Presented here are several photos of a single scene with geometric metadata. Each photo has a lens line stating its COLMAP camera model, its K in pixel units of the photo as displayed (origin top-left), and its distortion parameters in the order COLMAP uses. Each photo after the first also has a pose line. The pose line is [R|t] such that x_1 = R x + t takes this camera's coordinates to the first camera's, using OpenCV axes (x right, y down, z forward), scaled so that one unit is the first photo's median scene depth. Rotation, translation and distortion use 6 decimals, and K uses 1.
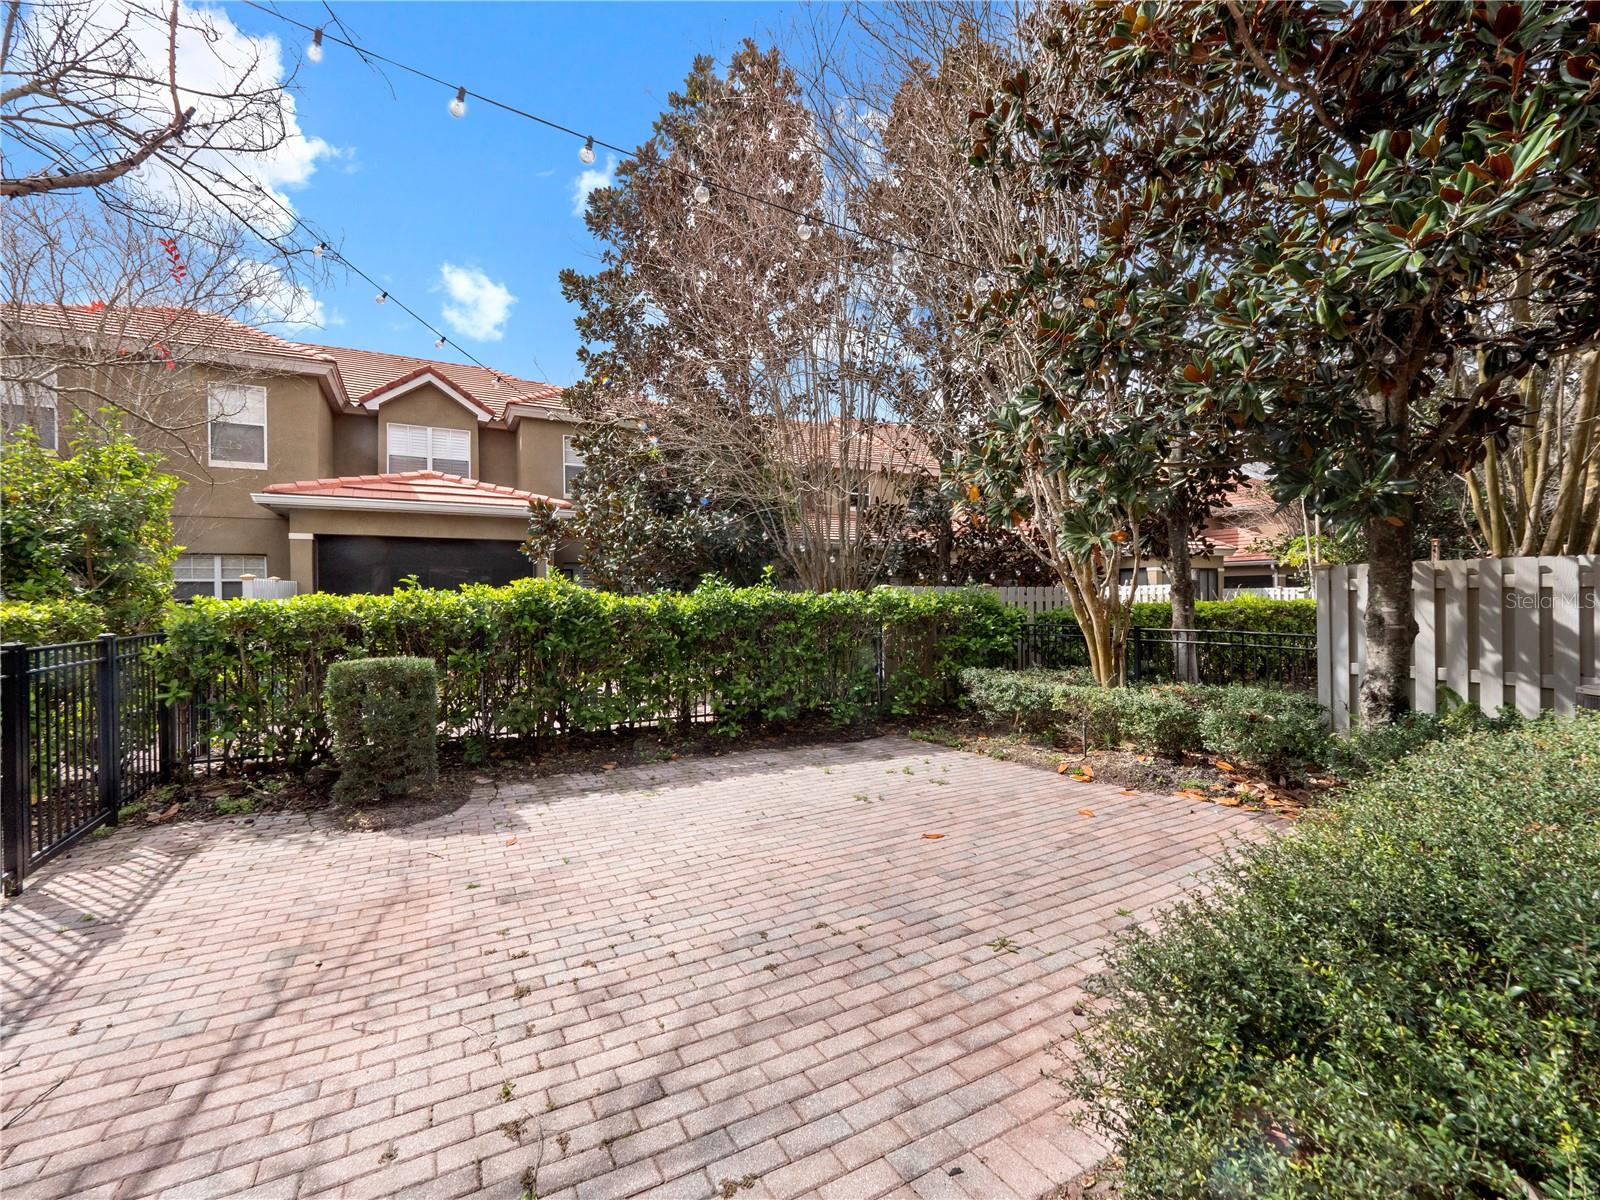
lens RADIAL K [[721.0, 0, 763.4], [0, 721.0, 592.4], [0, 0, 1]] dist [-0.004927, -0.001044]
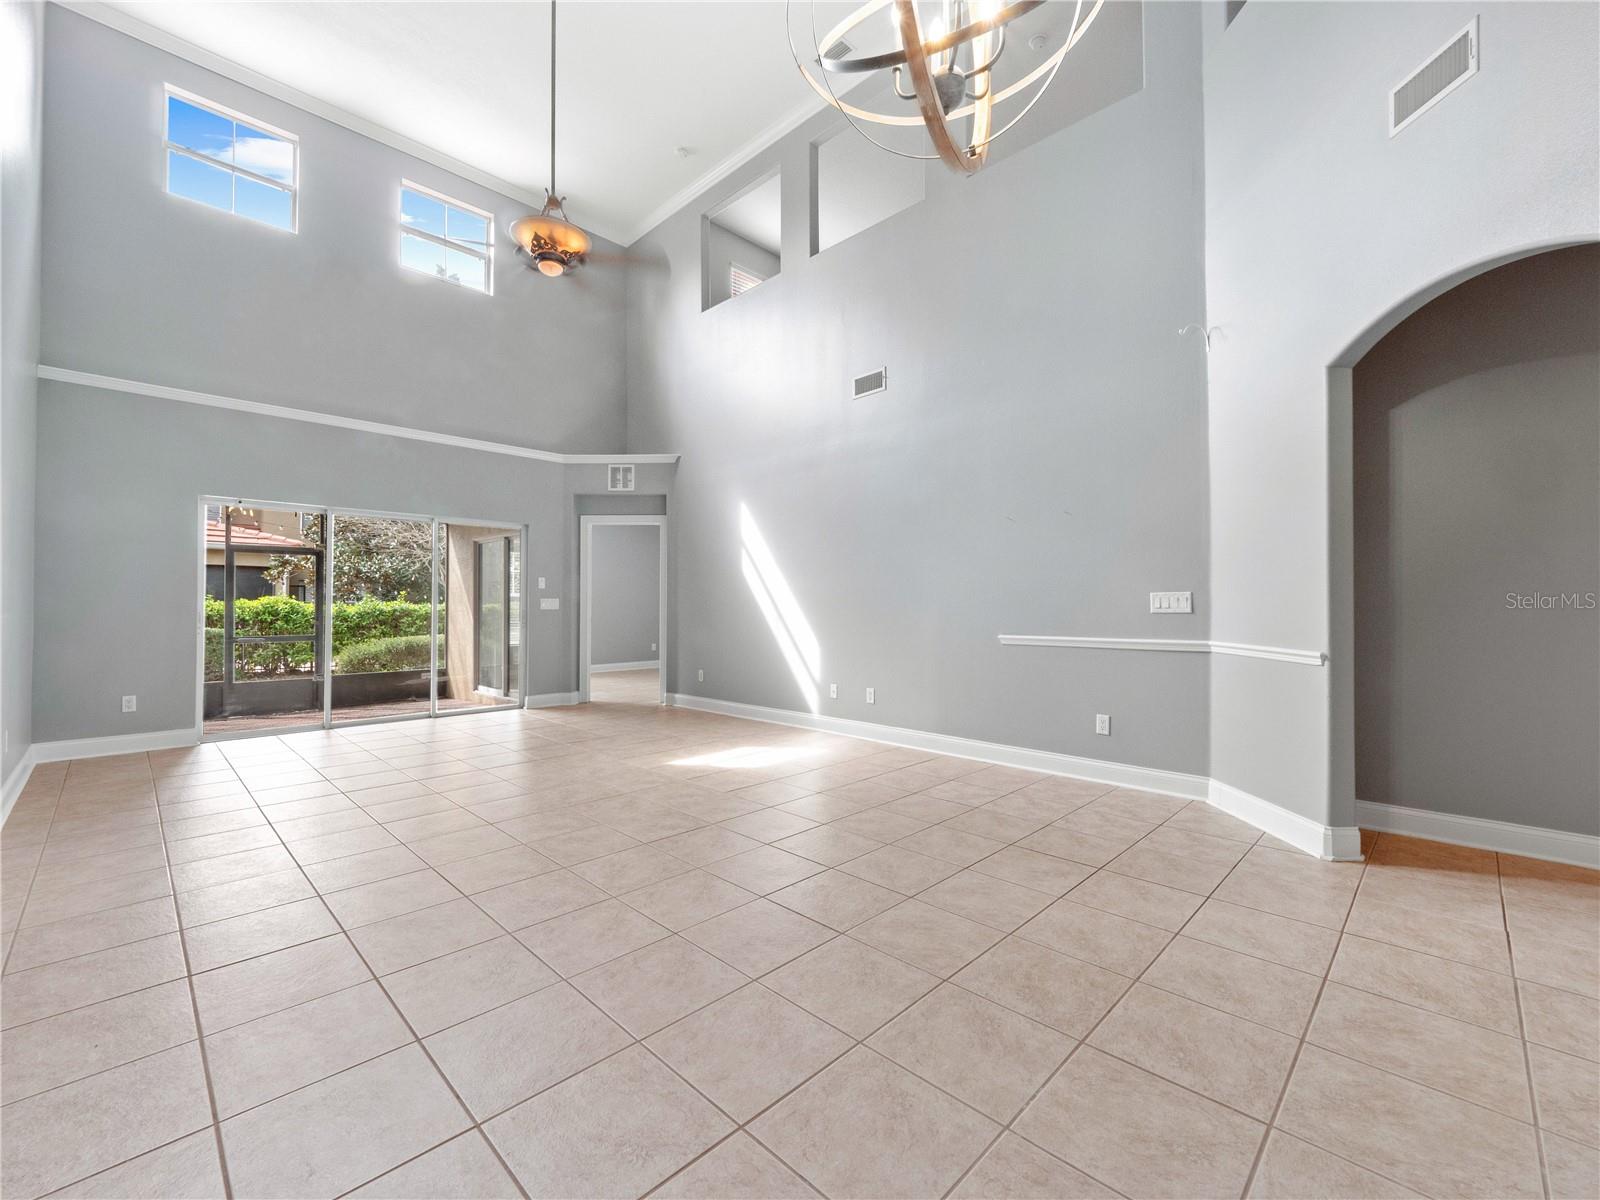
lens RADIAL K [[675.3, 0, 780.2], [0, 675.3, 597.0], [0, 0, 1]] dist [0.001815, -0.003428]
pose [[0.944705, 0.016443, 0.327508, 0.547718], [-0.012626, 0.999825, -0.013778, -0.011855], [-0.327677, 0.008881, 0.944748, -1.682428]]
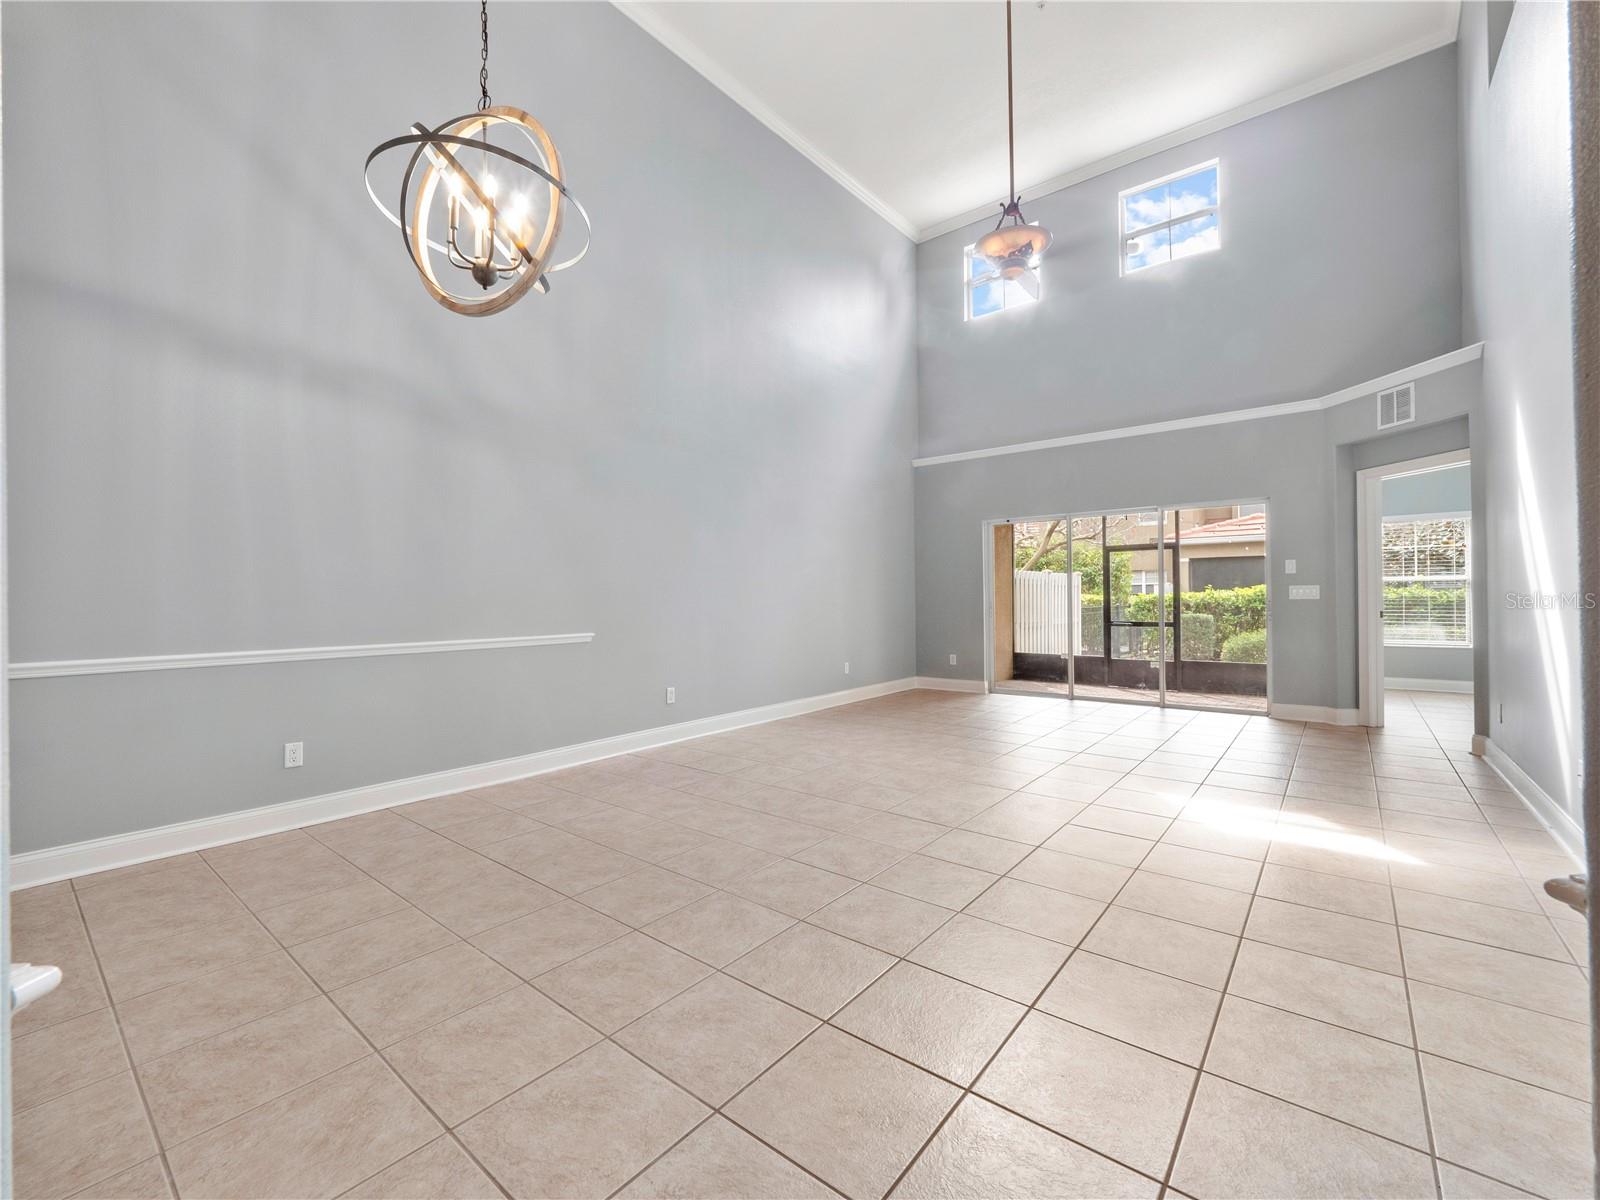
lens RADIAL K [[675.3, 0, 786.4], [0, 675.3, 595.9], [0, 0, 1]] dist [0.001815, -0.003428]
pose [[0.422500, 0.007108, -0.906335, 1.110693], [0.005647, 0.999929, 0.010475, -0.019621], [0.906345, -0.009544, 0.422430, -1.476566]]
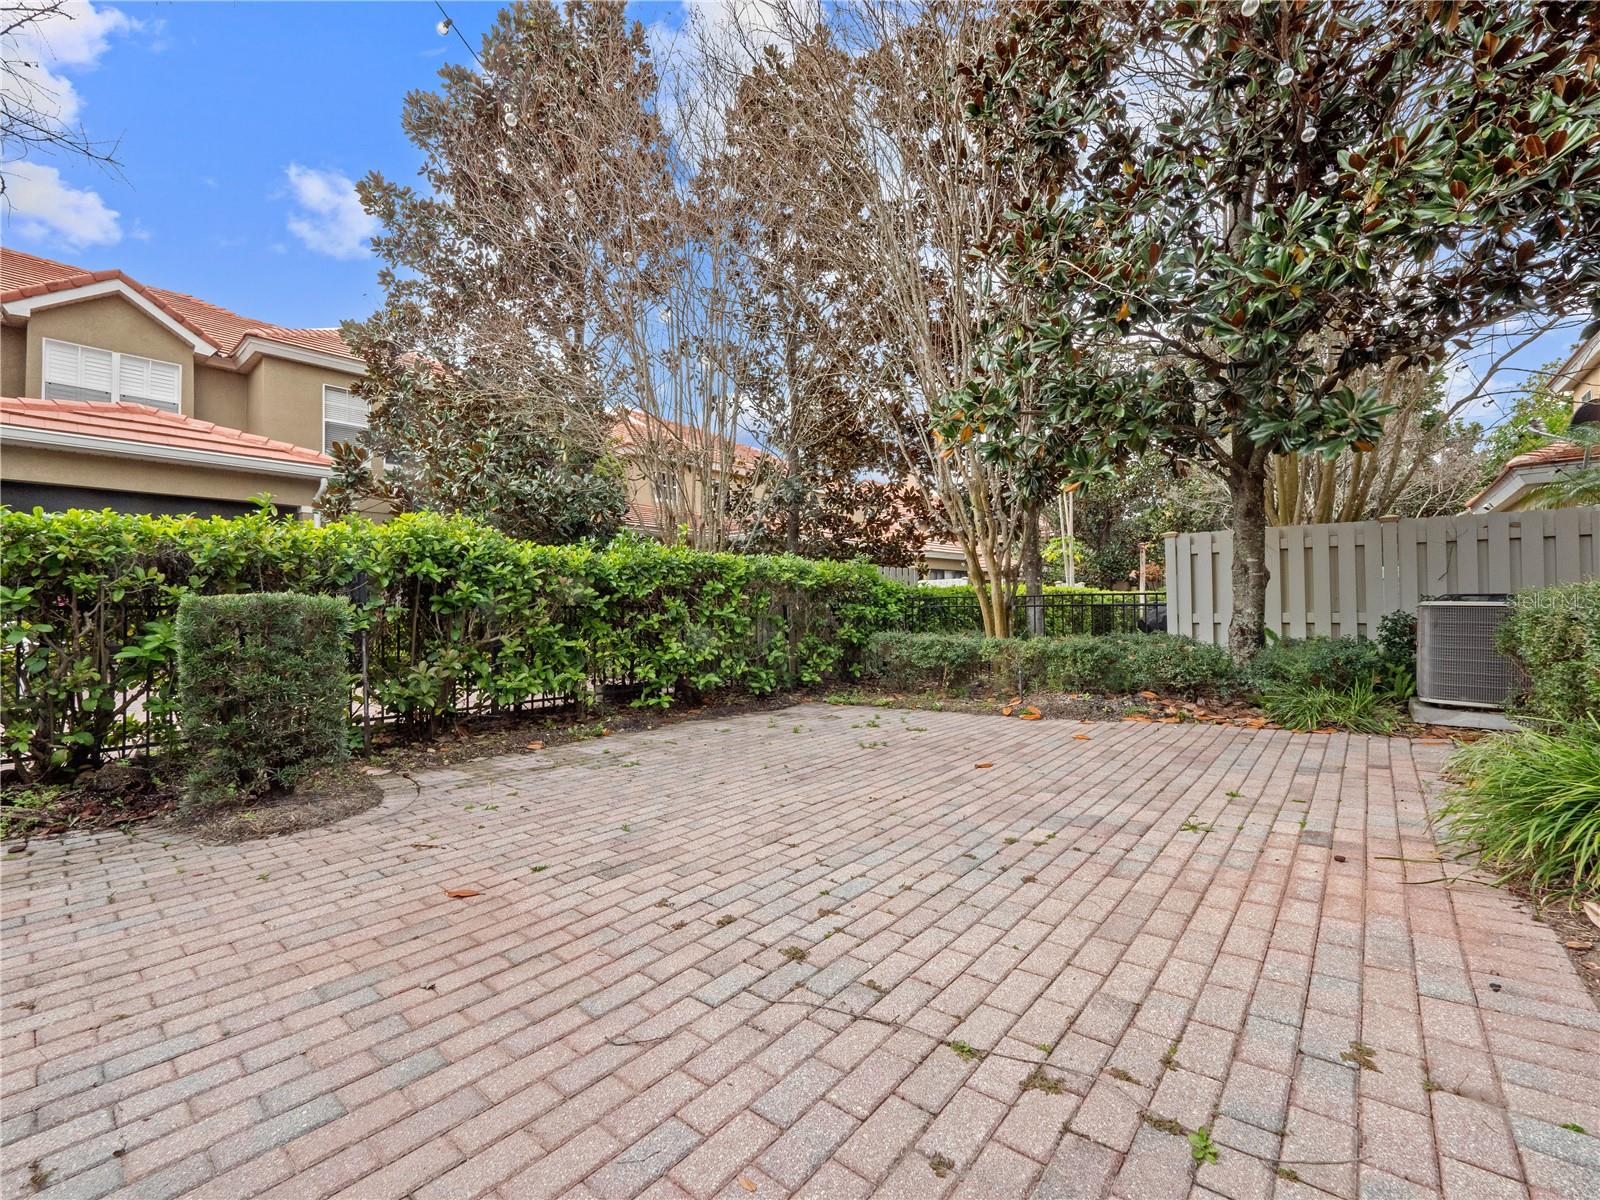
lens RADIAL K [[723.8, 0, 791.0], [0, 723.8, 593.0], [0, 0, 1]] dist [-0.008074, 0.001510]
pose [[0.923156, 0.007122, 0.384359, -0.272572], [0.000501, 0.999805, -0.019729, 0.088171], [-0.384425, 0.018405, 0.922973, 0.136934]]
